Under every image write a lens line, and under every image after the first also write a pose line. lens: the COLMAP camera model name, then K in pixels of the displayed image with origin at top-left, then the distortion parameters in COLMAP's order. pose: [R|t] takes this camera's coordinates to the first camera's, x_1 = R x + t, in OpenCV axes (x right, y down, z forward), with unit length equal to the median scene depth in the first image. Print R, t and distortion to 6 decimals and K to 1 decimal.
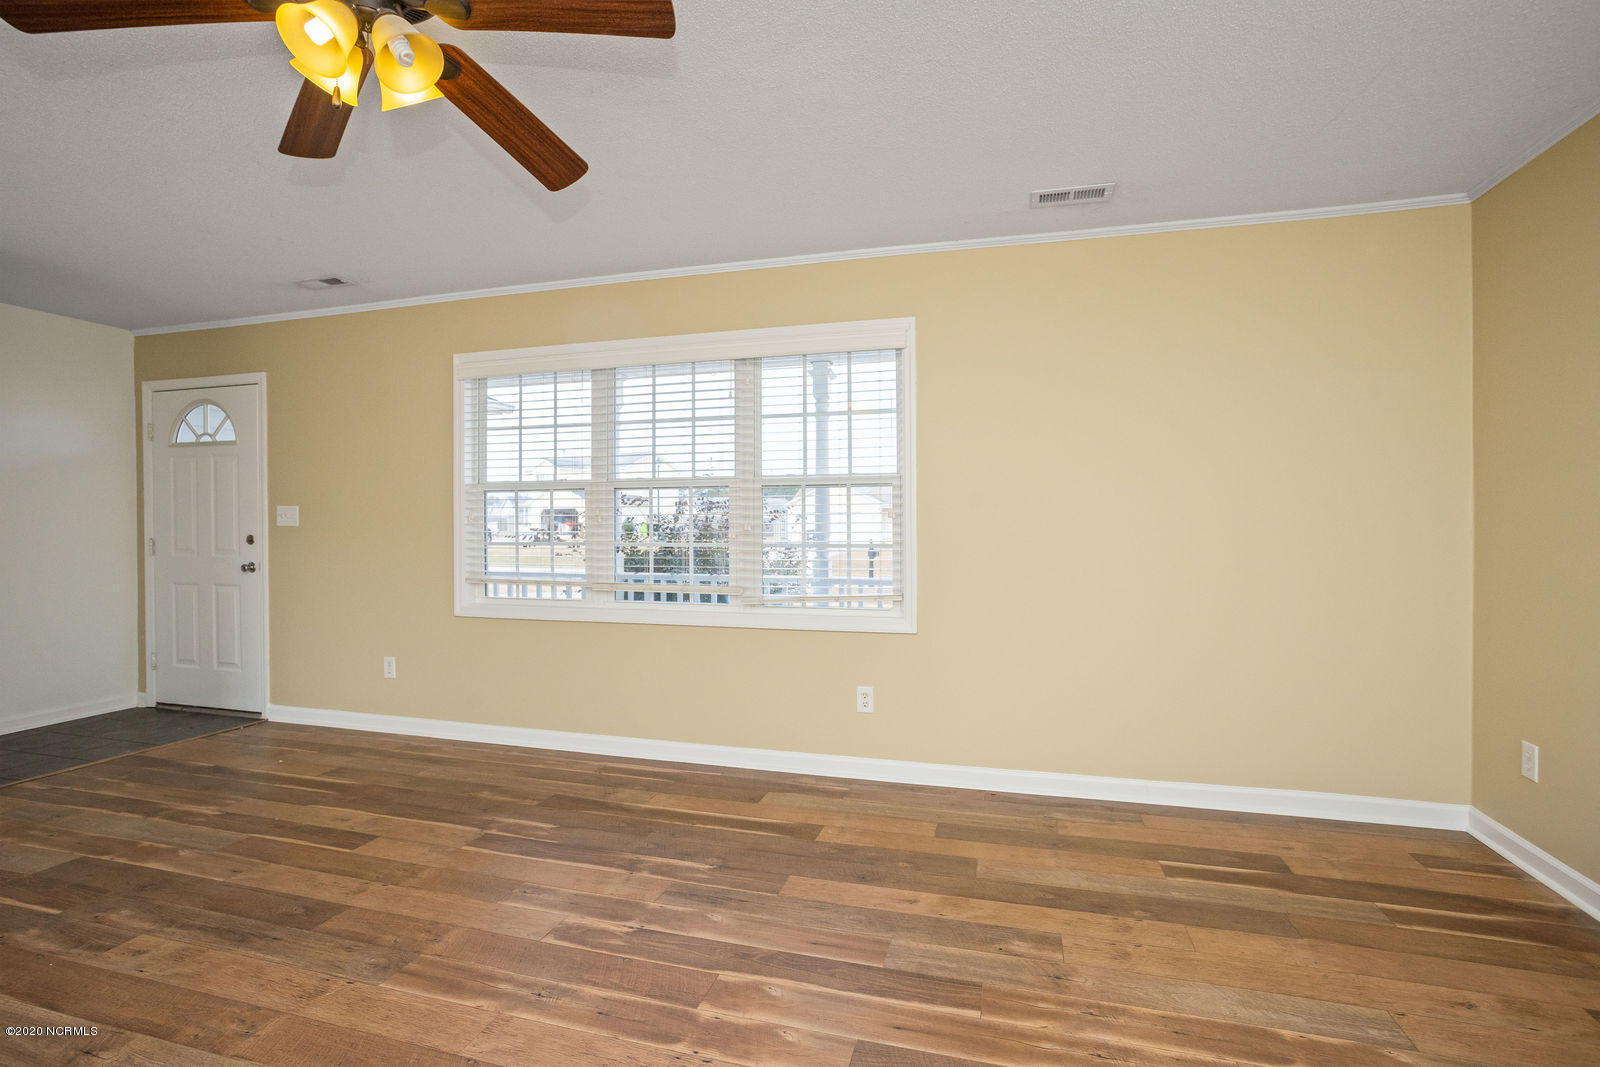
lens RADIAL K [[746.7, 0, 800.9], [0, 746.7, 534.4], [0, 0, 1]] dist [-0.004804, 0.002989]
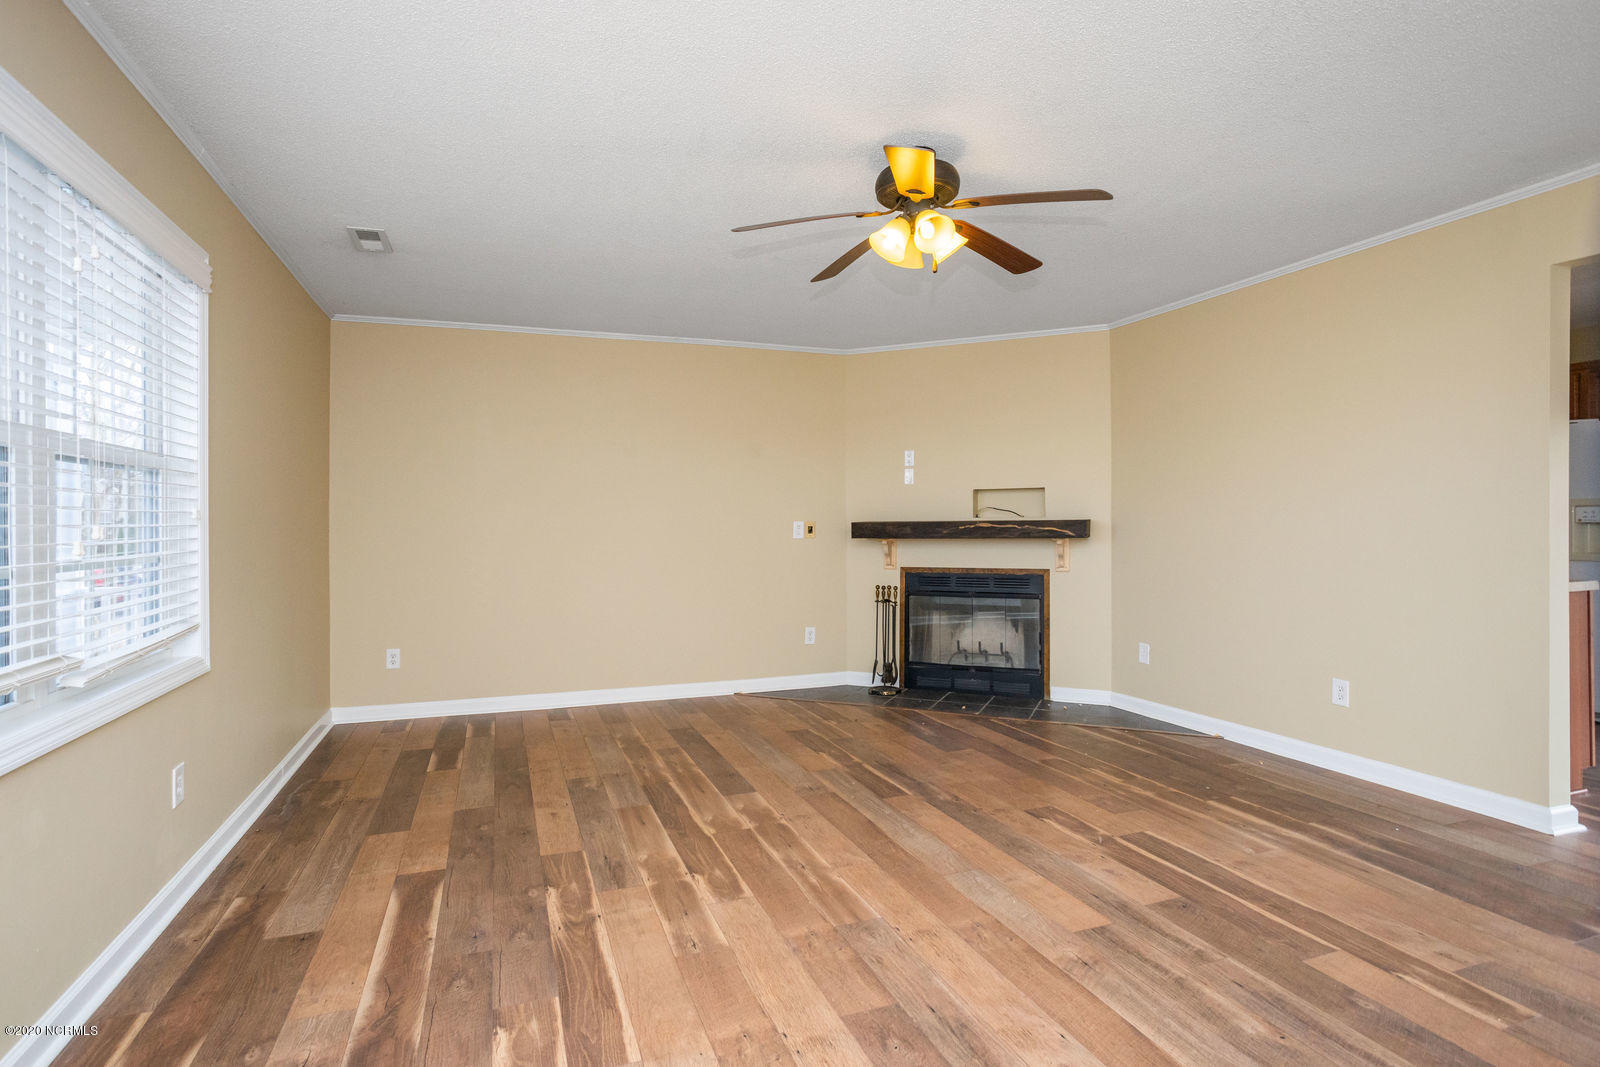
lens RADIAL K [[819.8, 0, 800.6], [0, 819.8, 536.5], [0, 0, 1]] dist [0.005587, 0.000975]
pose [[-0.590804, -0.002146, 0.806812, -1.227992], [0.008984, 0.999917, 0.009238, 0.017491], [-0.806765, 0.012707, -0.590735, 1.499811]]
